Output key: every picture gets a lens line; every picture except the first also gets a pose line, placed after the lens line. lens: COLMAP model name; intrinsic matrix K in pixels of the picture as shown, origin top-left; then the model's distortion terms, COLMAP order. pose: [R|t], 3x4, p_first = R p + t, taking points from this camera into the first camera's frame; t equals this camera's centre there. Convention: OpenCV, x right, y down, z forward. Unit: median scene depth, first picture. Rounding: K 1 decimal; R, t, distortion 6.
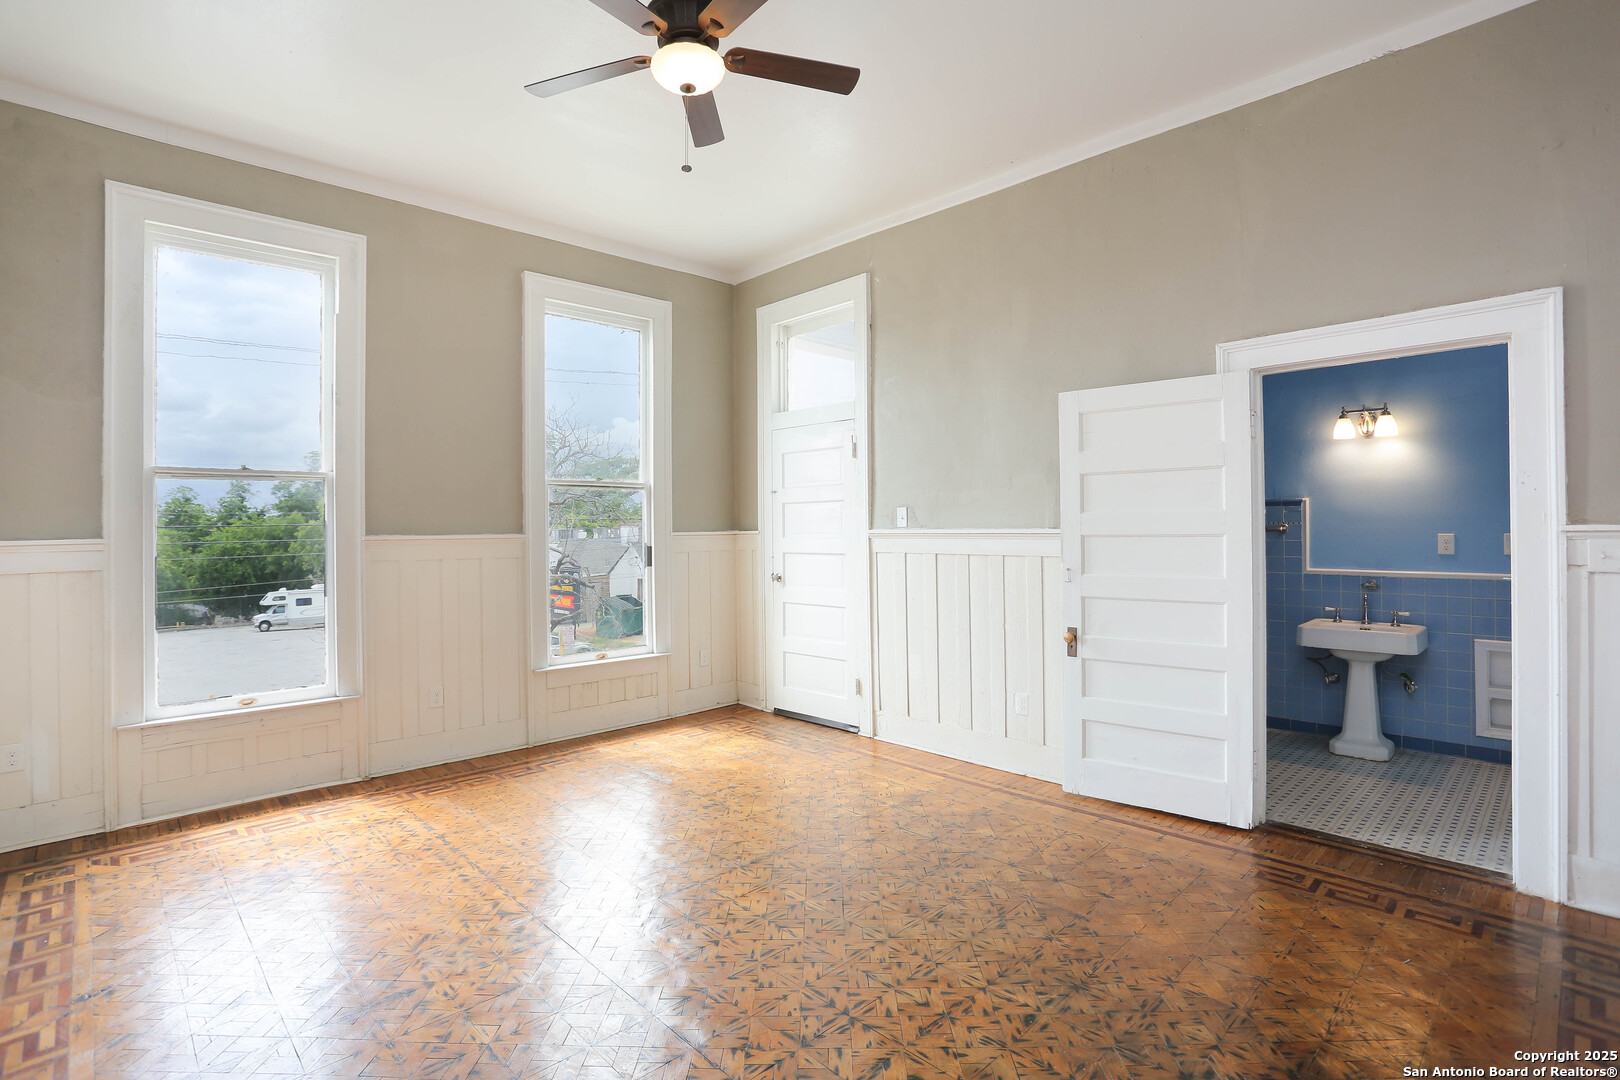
lens RADIAL K [[779.9, 0, 806.1], [0, 779.9, 523.0], [0, 0, 1]] dist [-0.087347, 0.038282]
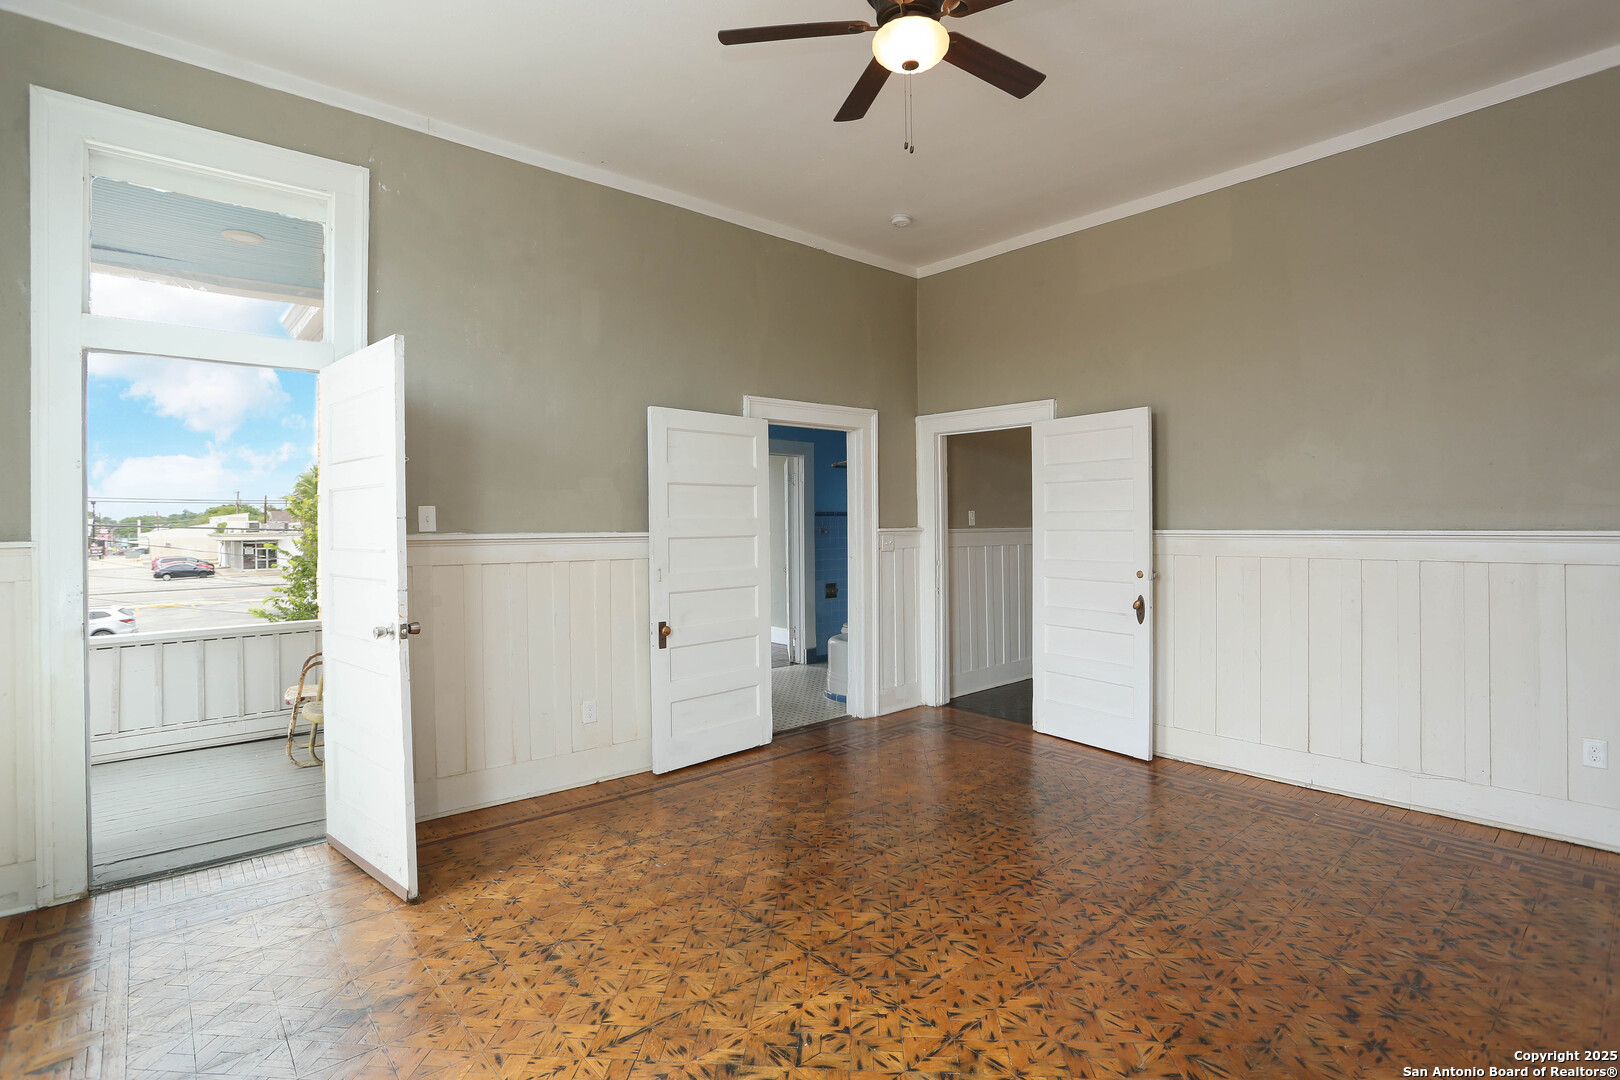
lens RADIAL K [[779.9, 0, 806.1], [0, 779.9, 523.0], [0, 0, 1]] dist [-0.087347, 0.038282]
pose [[0.051793, 0.012177, 0.998584, -0.828560], [0.005134, 0.999909, -0.012460, 0.010462], [-0.998645, 0.005772, 0.051726, 0.813295]]
